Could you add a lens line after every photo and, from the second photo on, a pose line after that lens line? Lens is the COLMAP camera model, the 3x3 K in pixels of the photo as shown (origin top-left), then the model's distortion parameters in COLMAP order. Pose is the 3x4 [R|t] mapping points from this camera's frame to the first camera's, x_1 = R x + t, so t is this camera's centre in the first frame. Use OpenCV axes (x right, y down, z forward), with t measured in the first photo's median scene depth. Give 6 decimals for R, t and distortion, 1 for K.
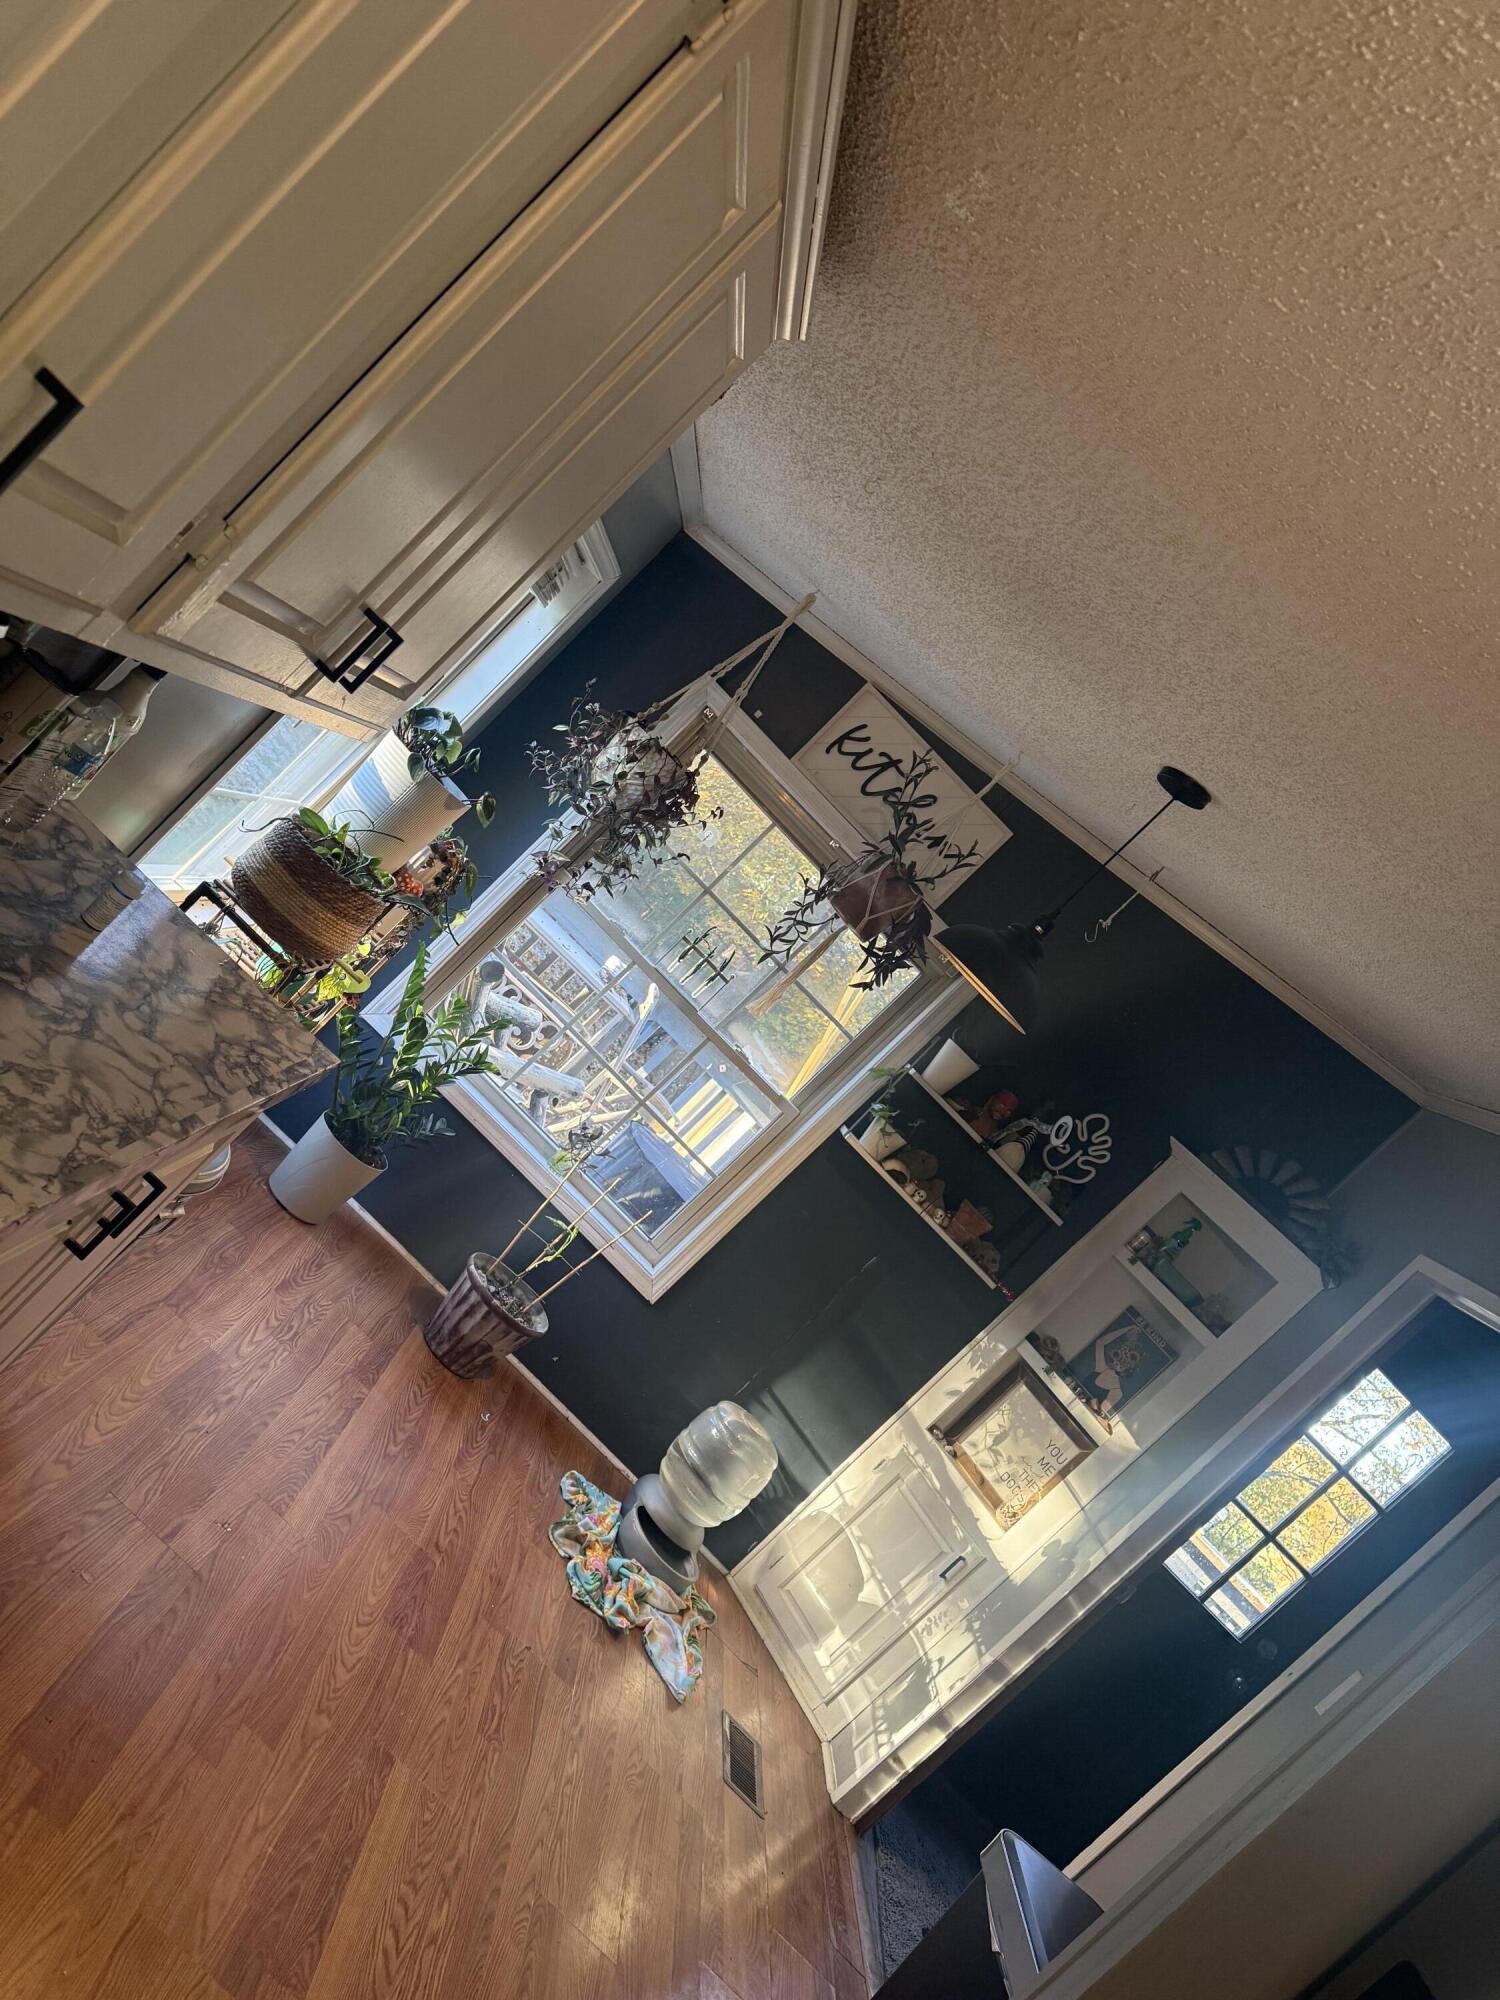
lens RADIAL K [[1417.1, 0, 748.1], [0, 1417.1, 1010.2], [0, 0, 1]] dist [0.045869, -0.046346]
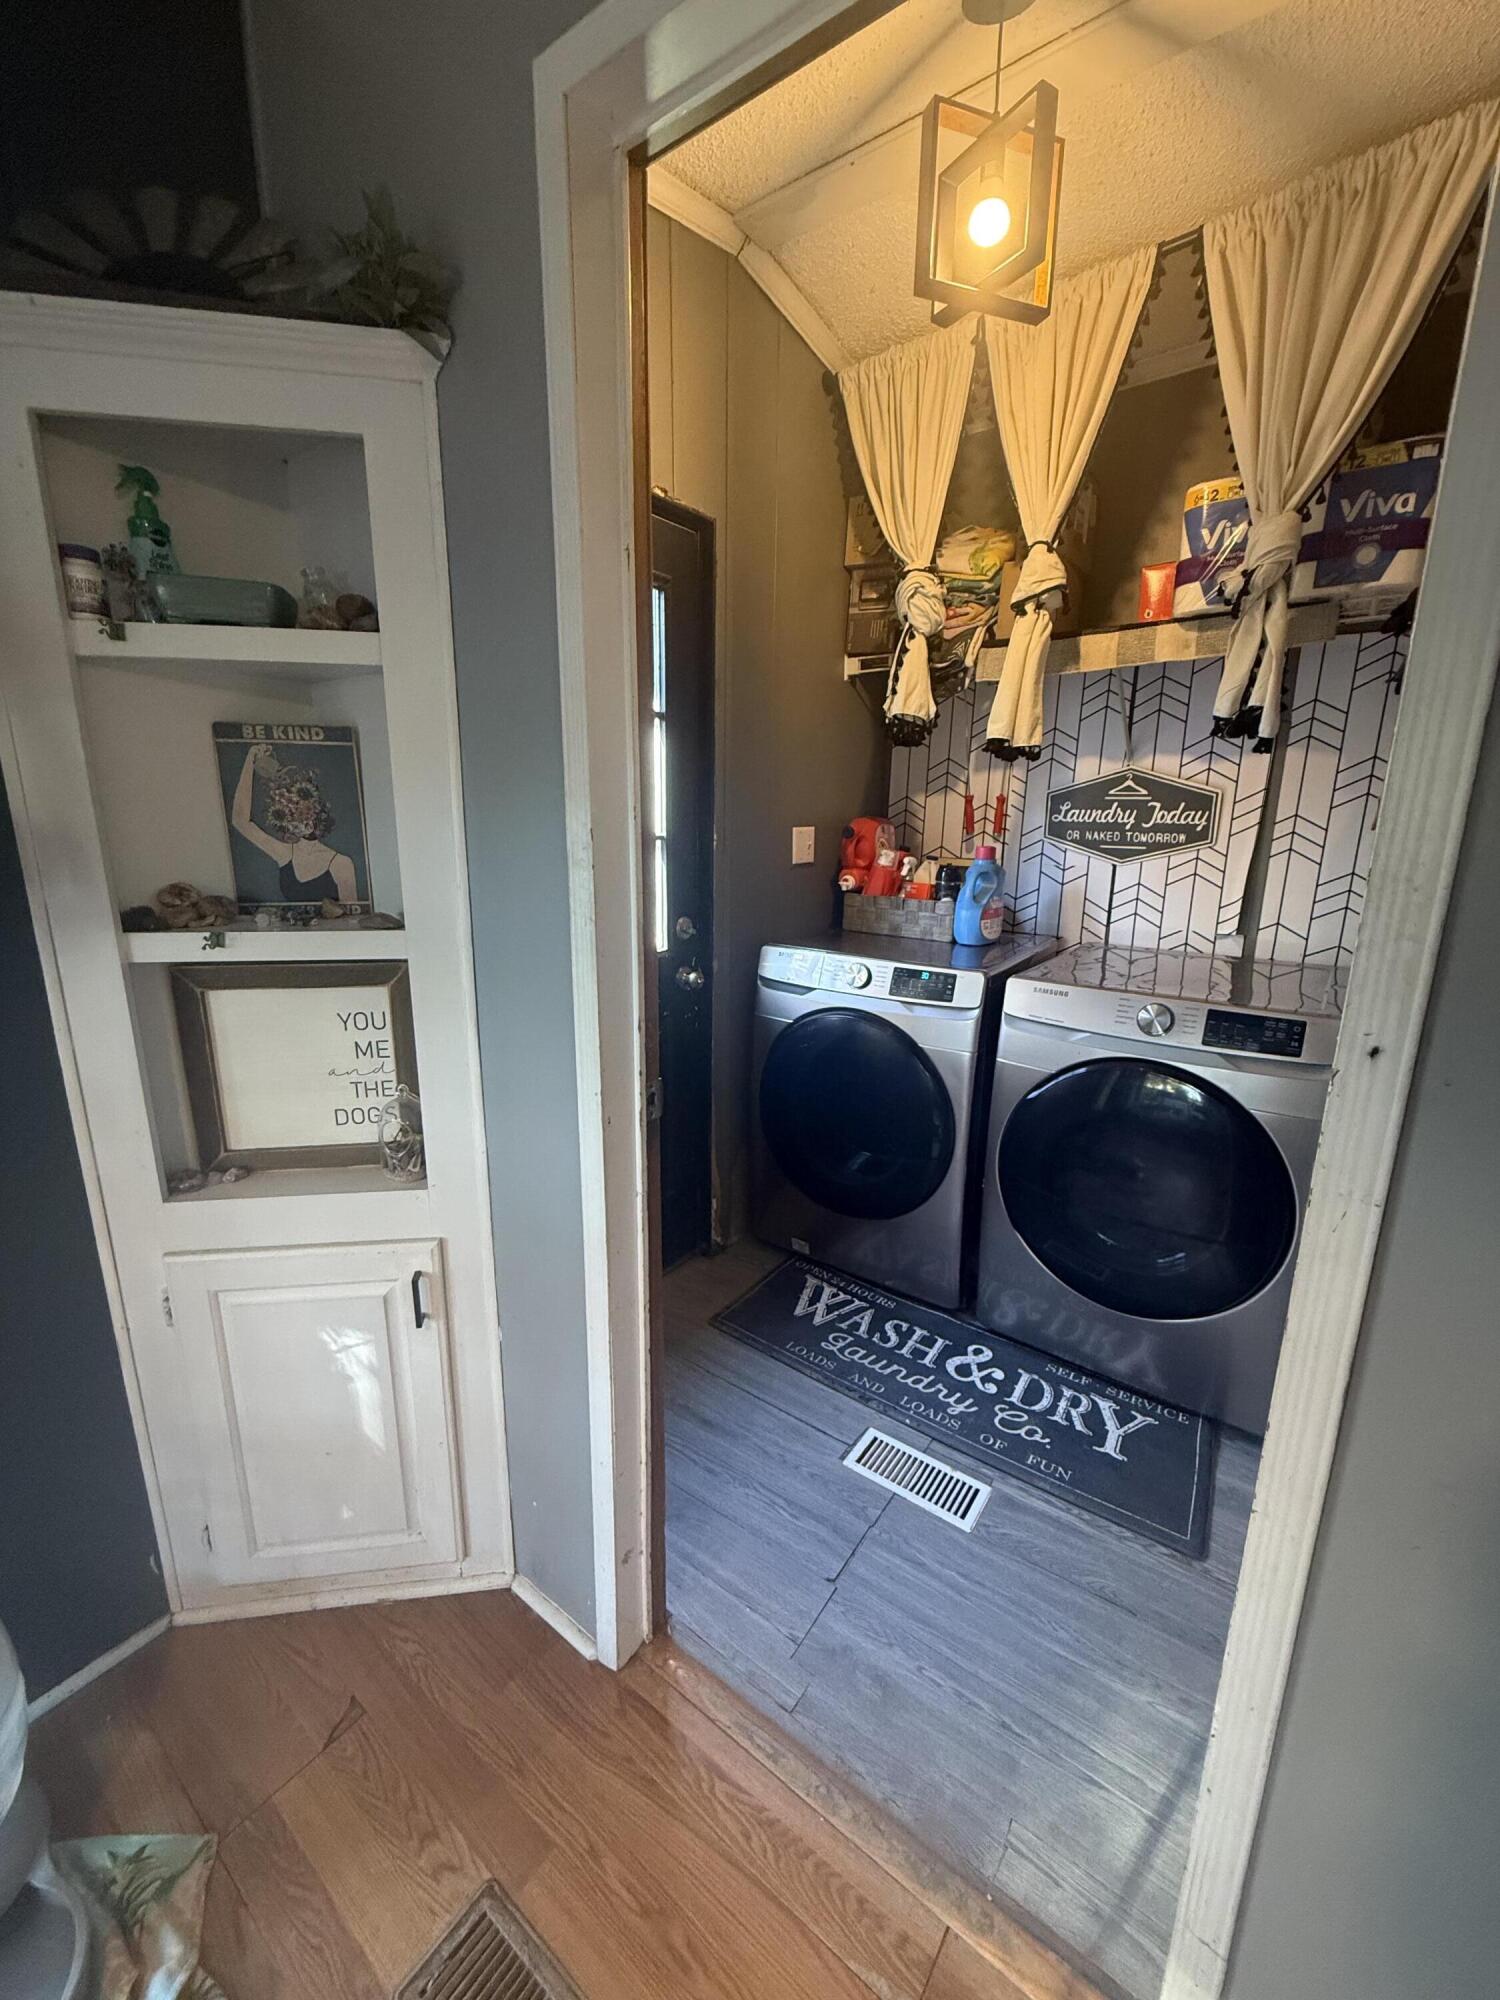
lens RADIAL K [[801.8, 0, 746.4], [0, 801.8, 1001.9], [0, 0, 1]] dist [-0.000596, -0.000129]
pose [[0.445048, -0.822105, 0.355073, 0.179657], [0.497553, 0.556676, 0.665247, 0.175451], [-0.744563, -0.119399, 0.656788, 0.693132]]
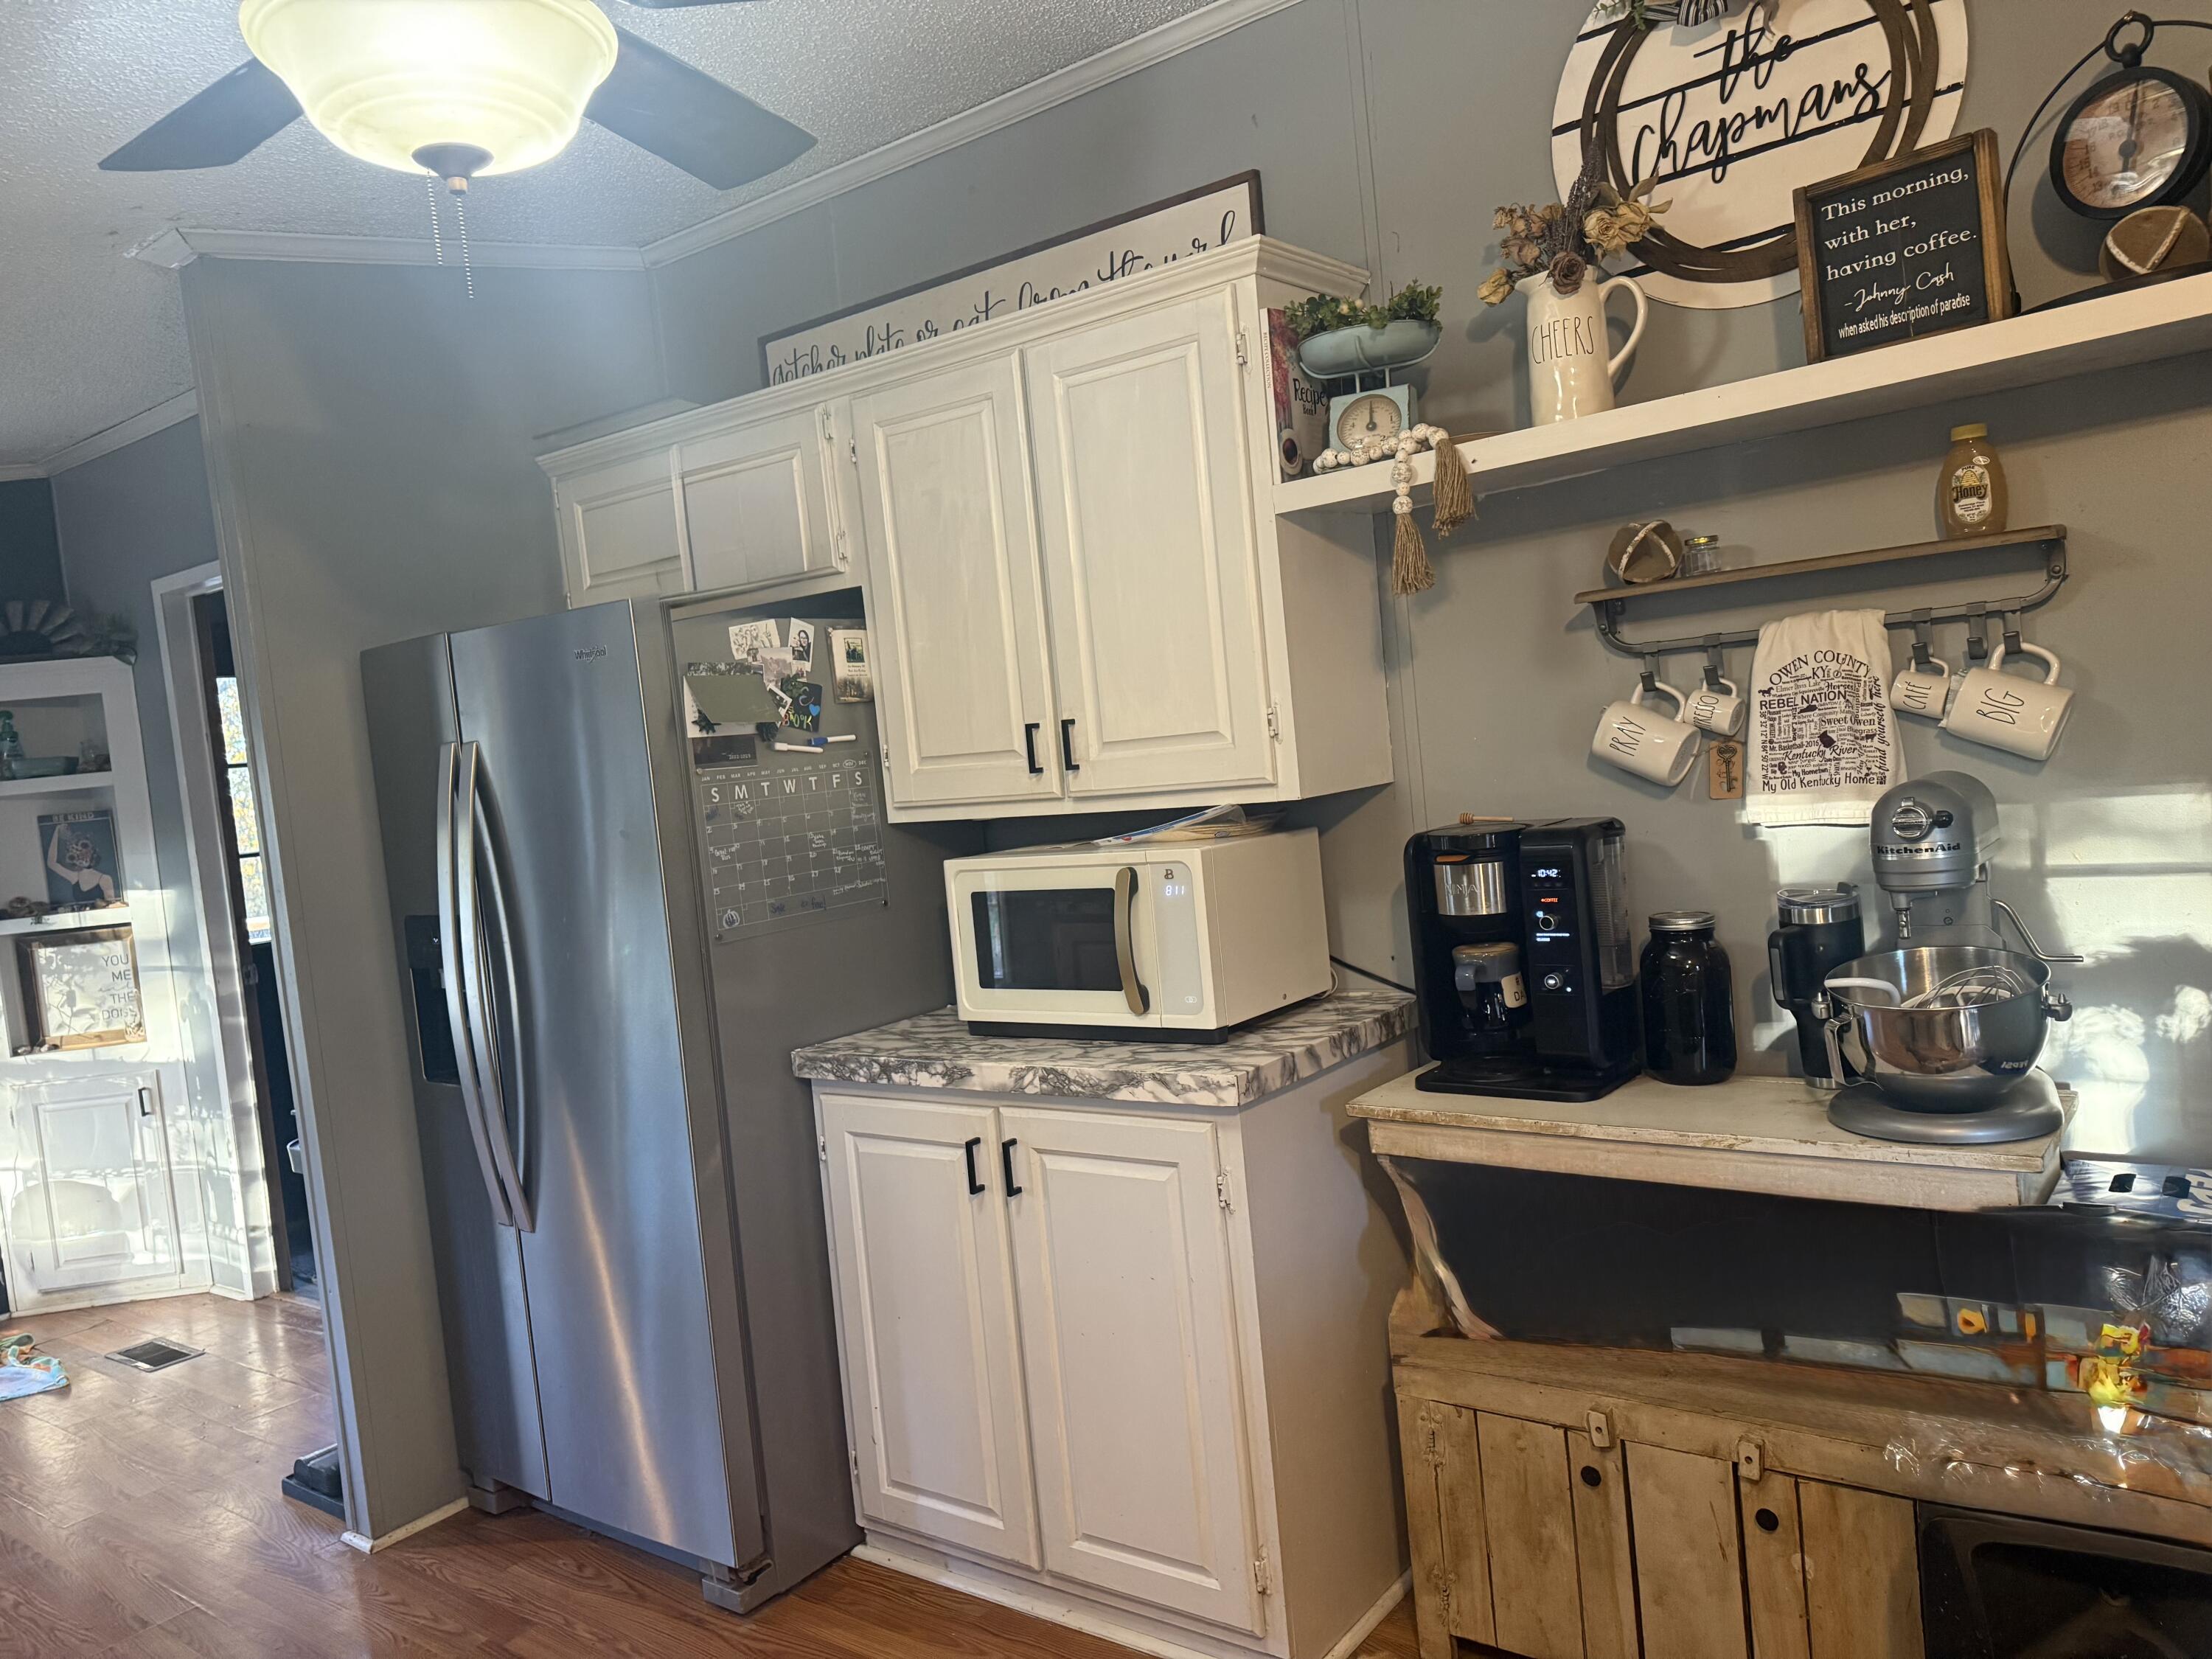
lens RADIAL K [[1567.4, 0, 1103.7], [0, 1567.4, 843.2], [0, 0, 1]] dist [0.045869, -0.046346]
pose [[0.365210, -0.793008, 0.487607, -0.015690], [0.567323, 0.604876, 0.558810, 0.022794], [-0.738083, 0.072548, 0.670798, -0.308976]]
